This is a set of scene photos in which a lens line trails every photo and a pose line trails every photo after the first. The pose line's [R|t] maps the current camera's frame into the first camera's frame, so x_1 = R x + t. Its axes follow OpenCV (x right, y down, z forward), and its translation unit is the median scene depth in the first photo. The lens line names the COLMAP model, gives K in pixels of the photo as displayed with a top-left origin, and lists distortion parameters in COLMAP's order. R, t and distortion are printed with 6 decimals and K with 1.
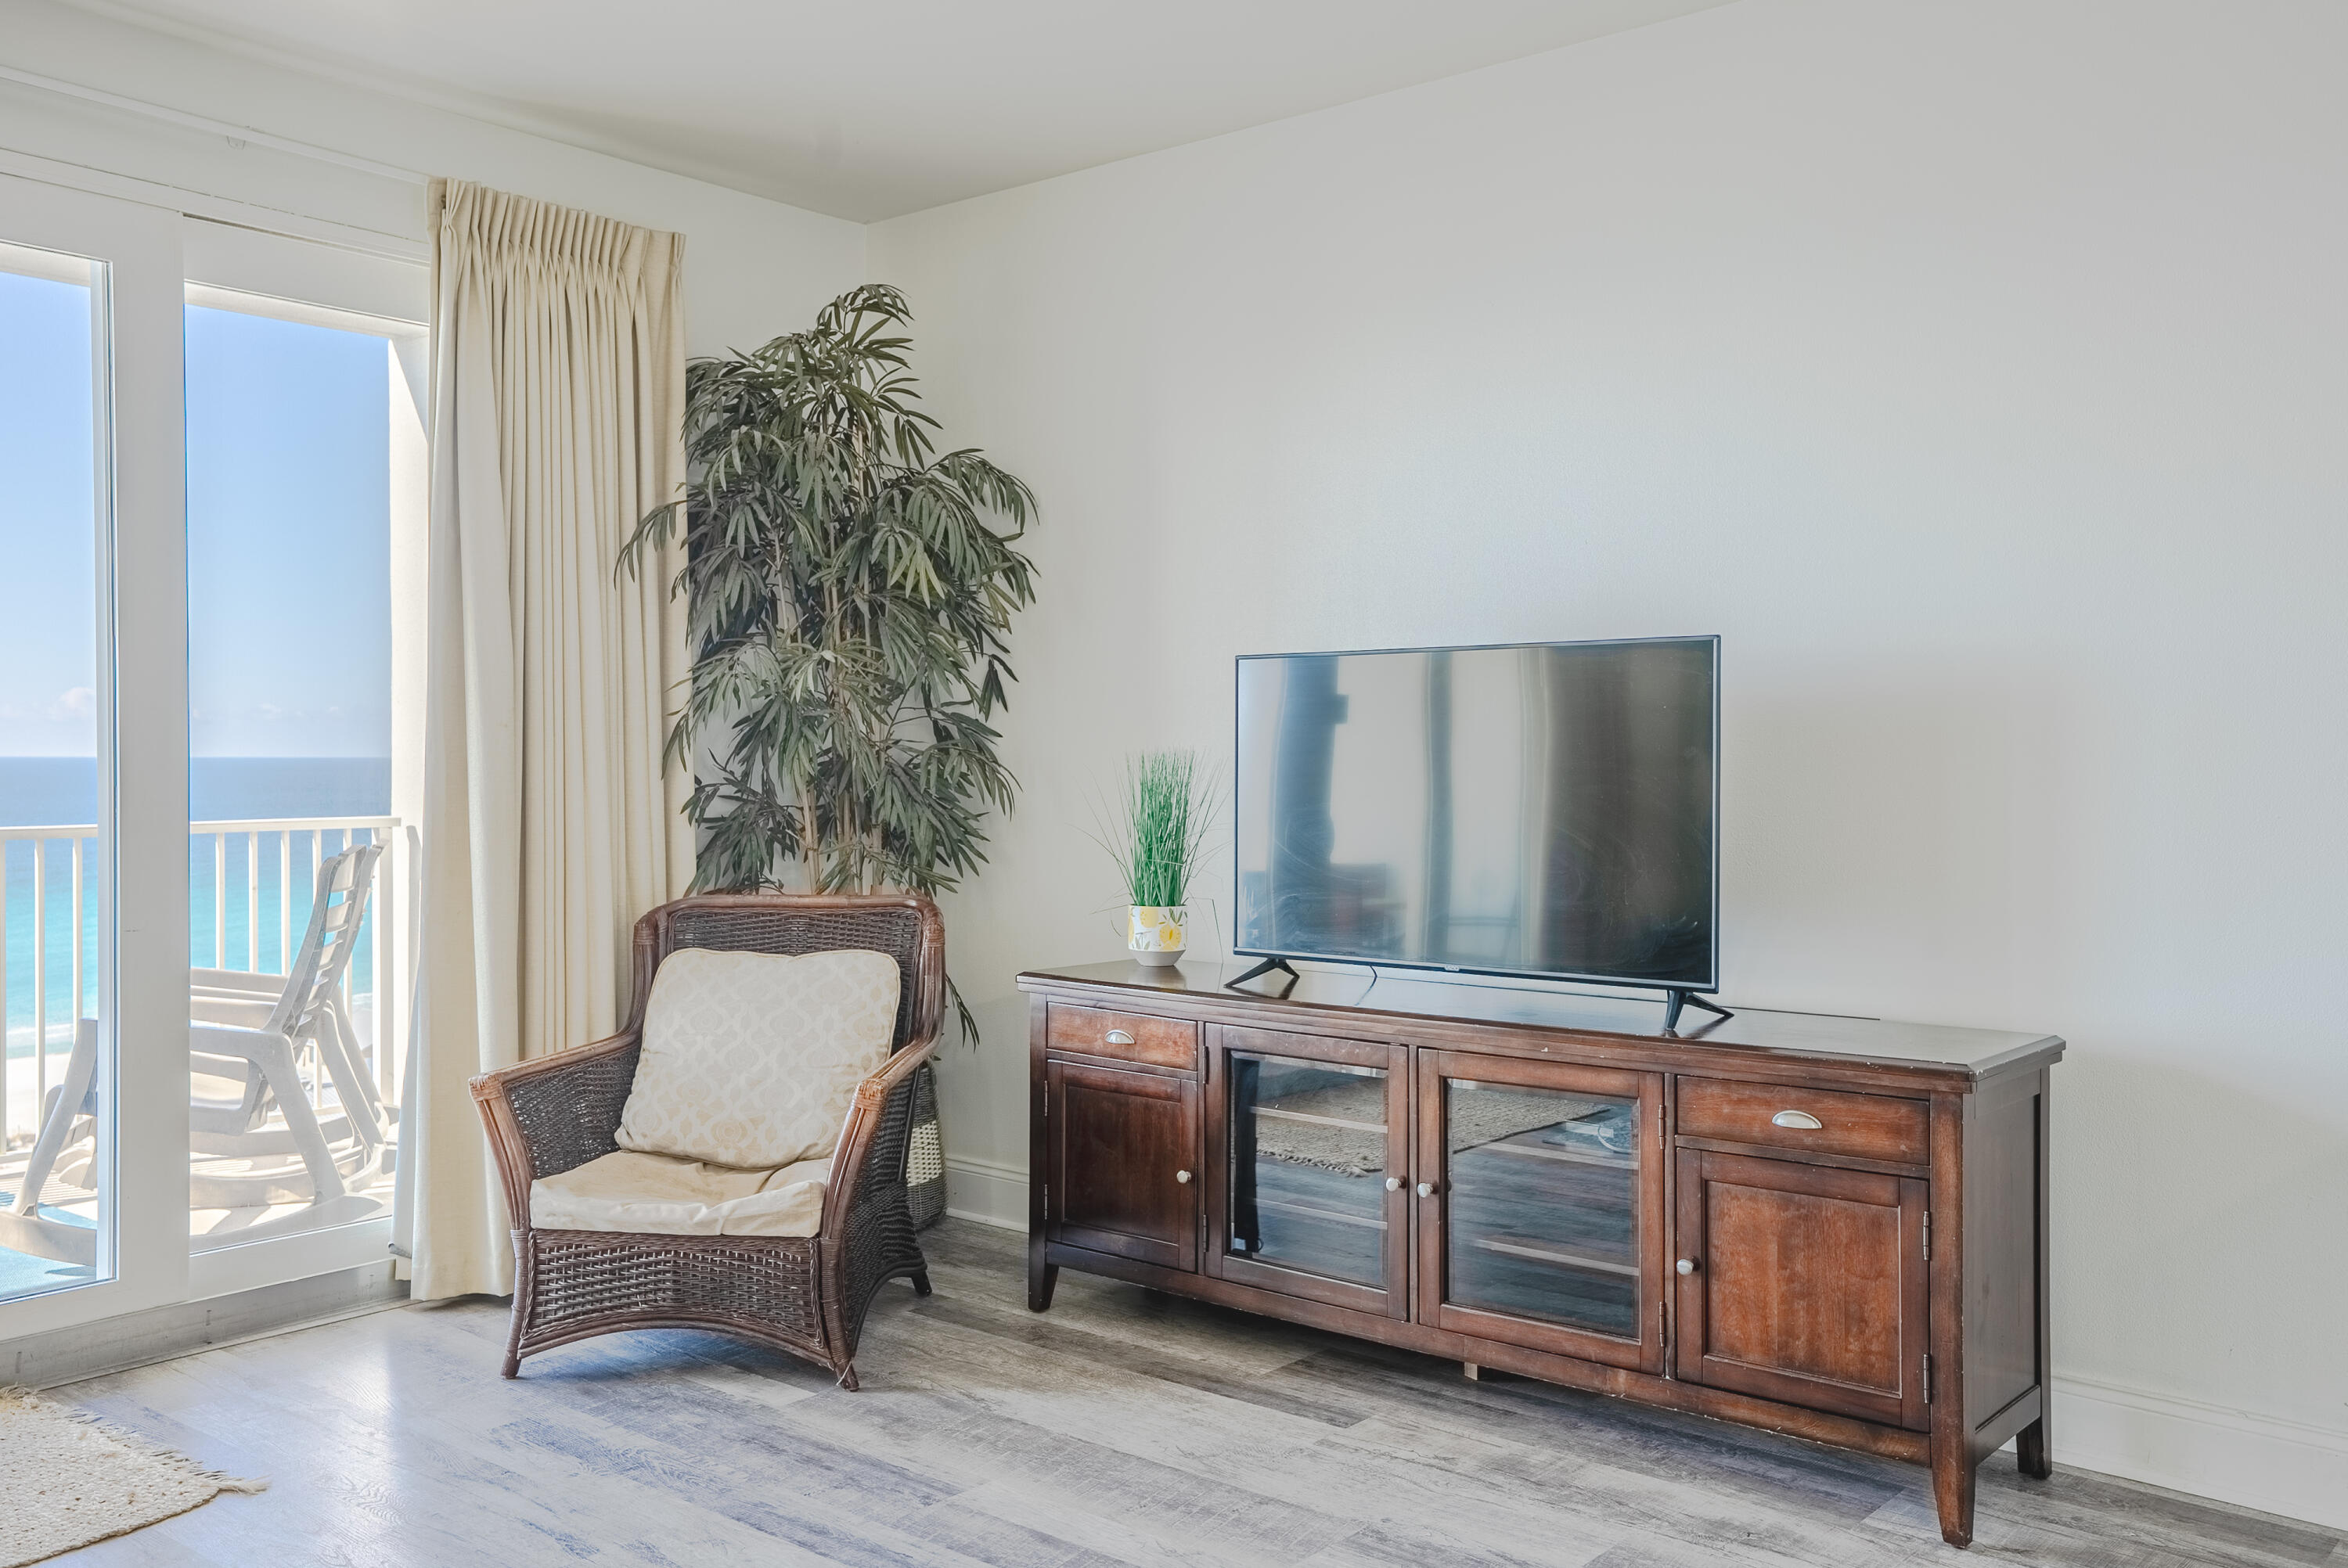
lens RADIAL K [[2018.5, 0, 1174.0], [0, 2018.5, 784.0], [0, 0, 1]] dist [0.039373, 0.014454]
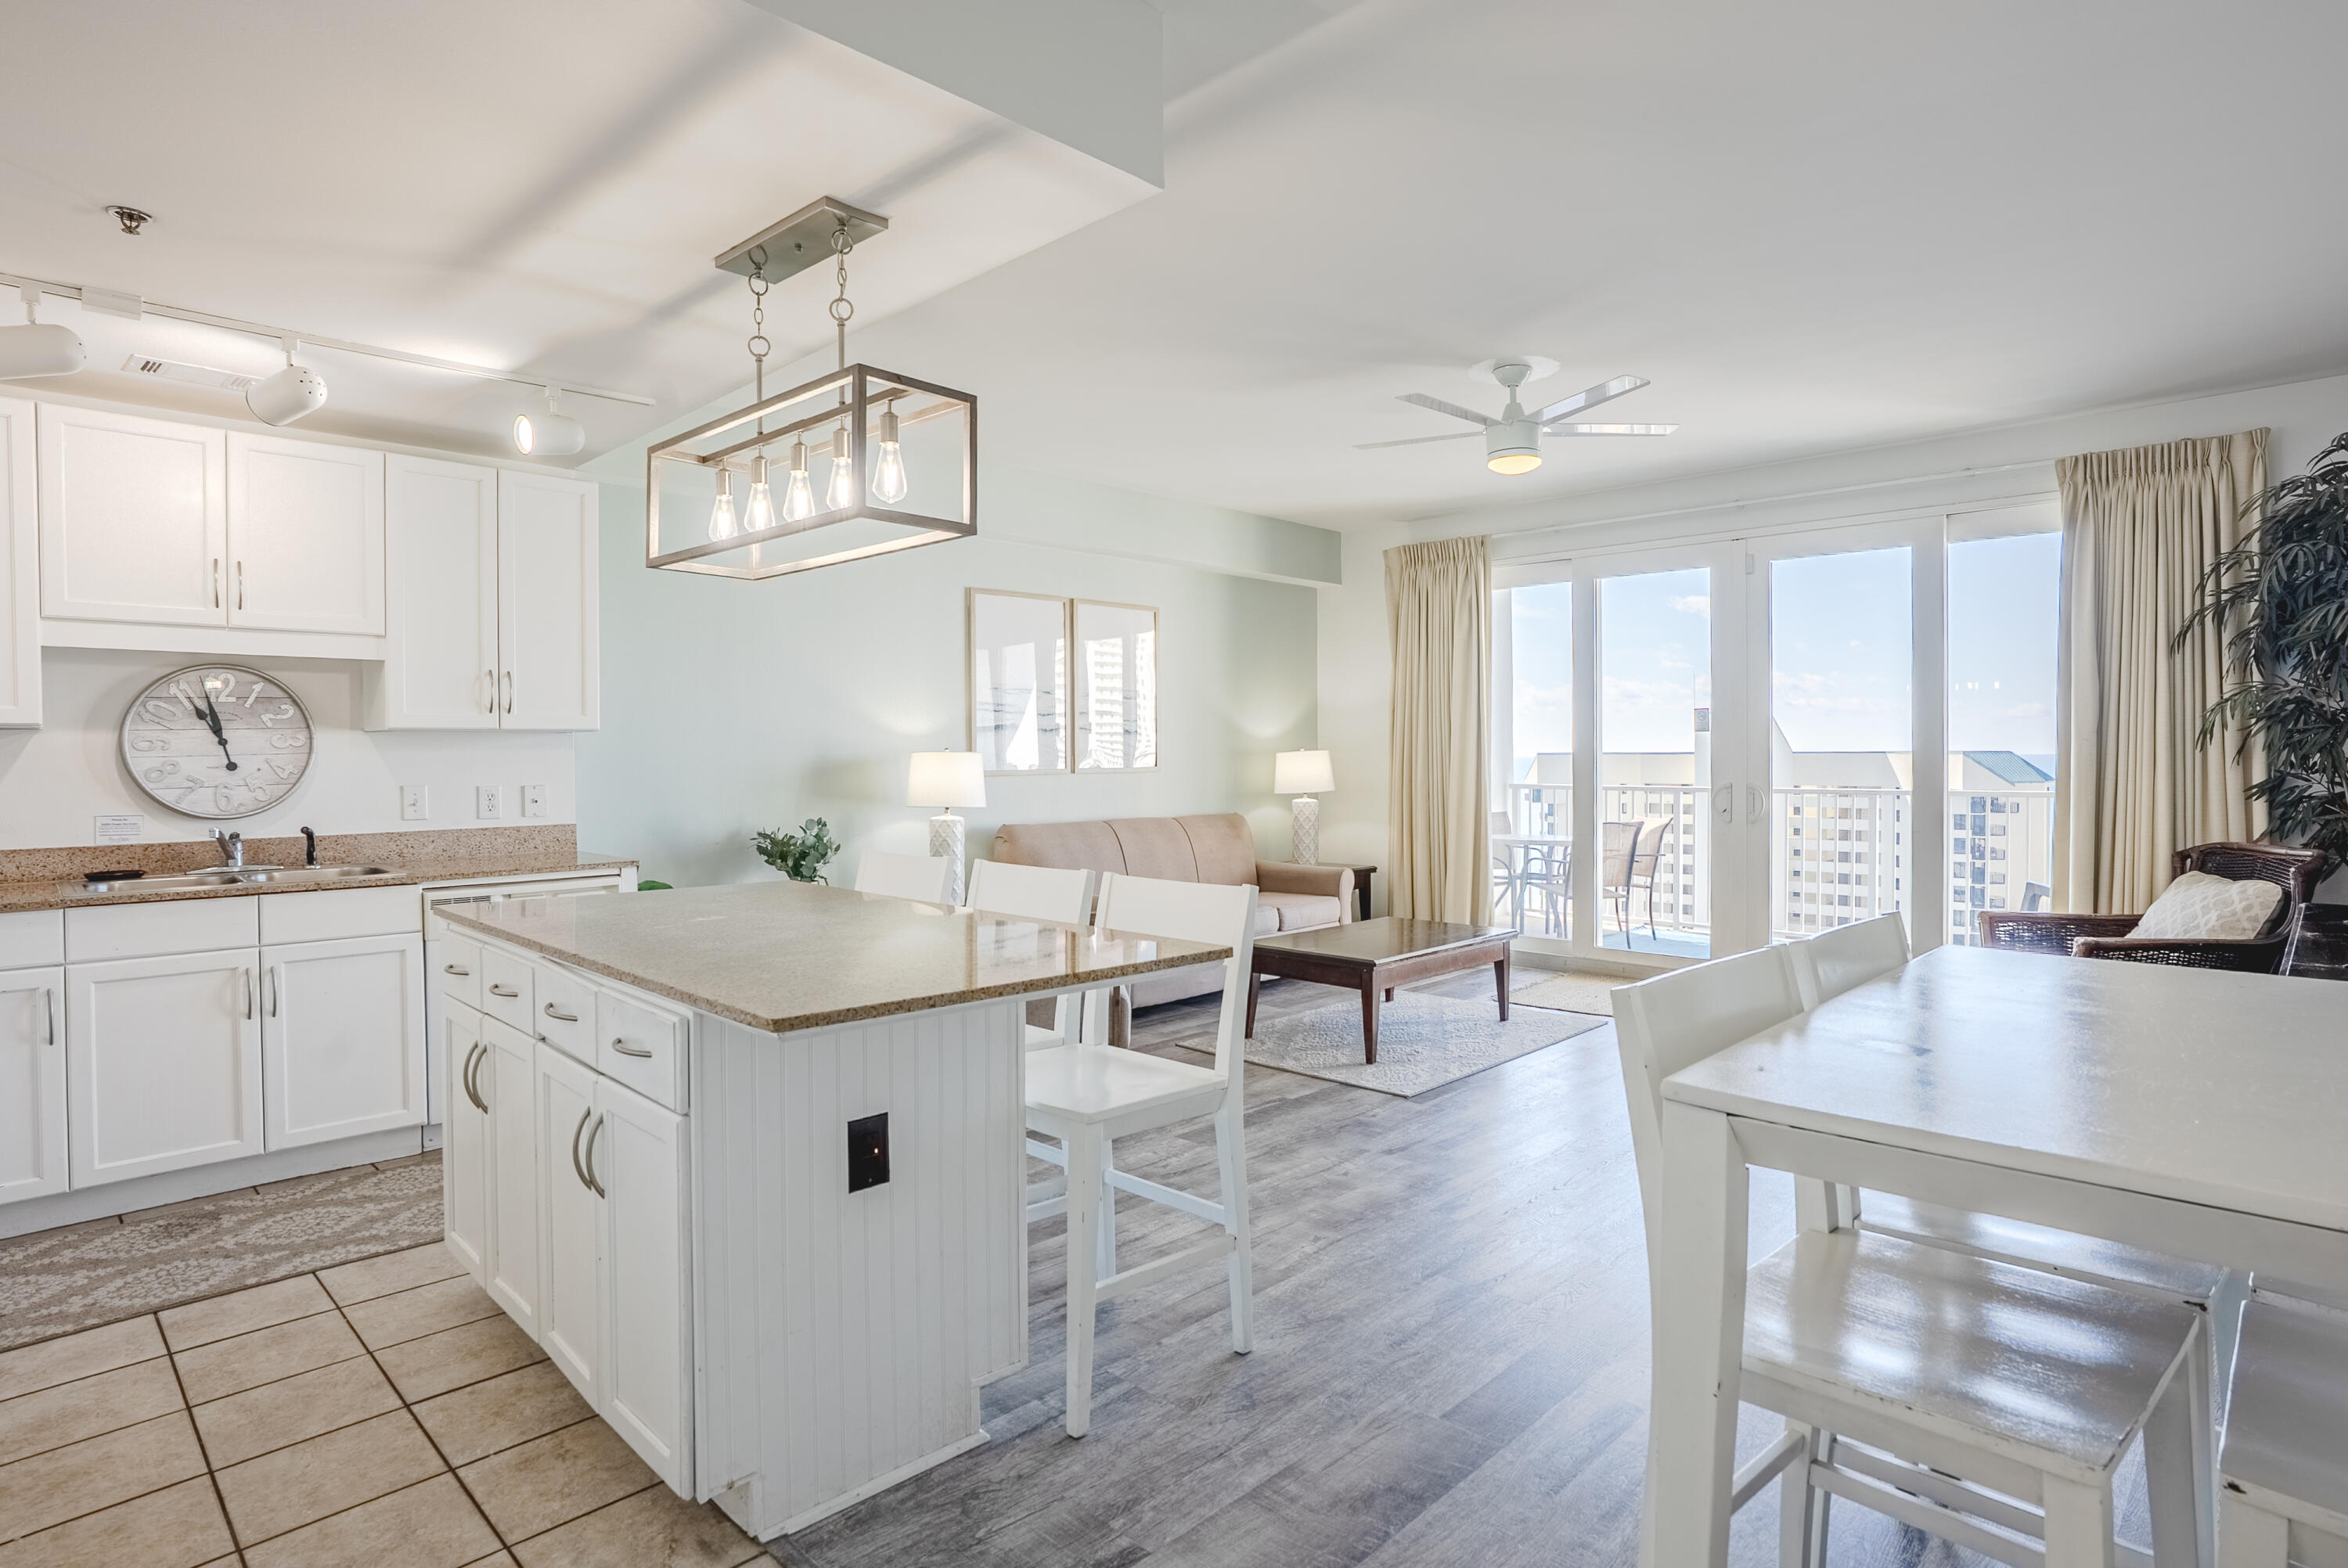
lens RADIAL K [[1178.2, 0, 1239.2], [0, 1178.2, 775.2], [0, 0, 1]] dist [-0.013061, 0.000414]
pose [[-0.024683, 0.014214, -0.999594, 0.804531], [-0.009471, 0.999851, 0.014451, -0.004521], [0.999650, 0.009824, -0.024545, 0.253484]]
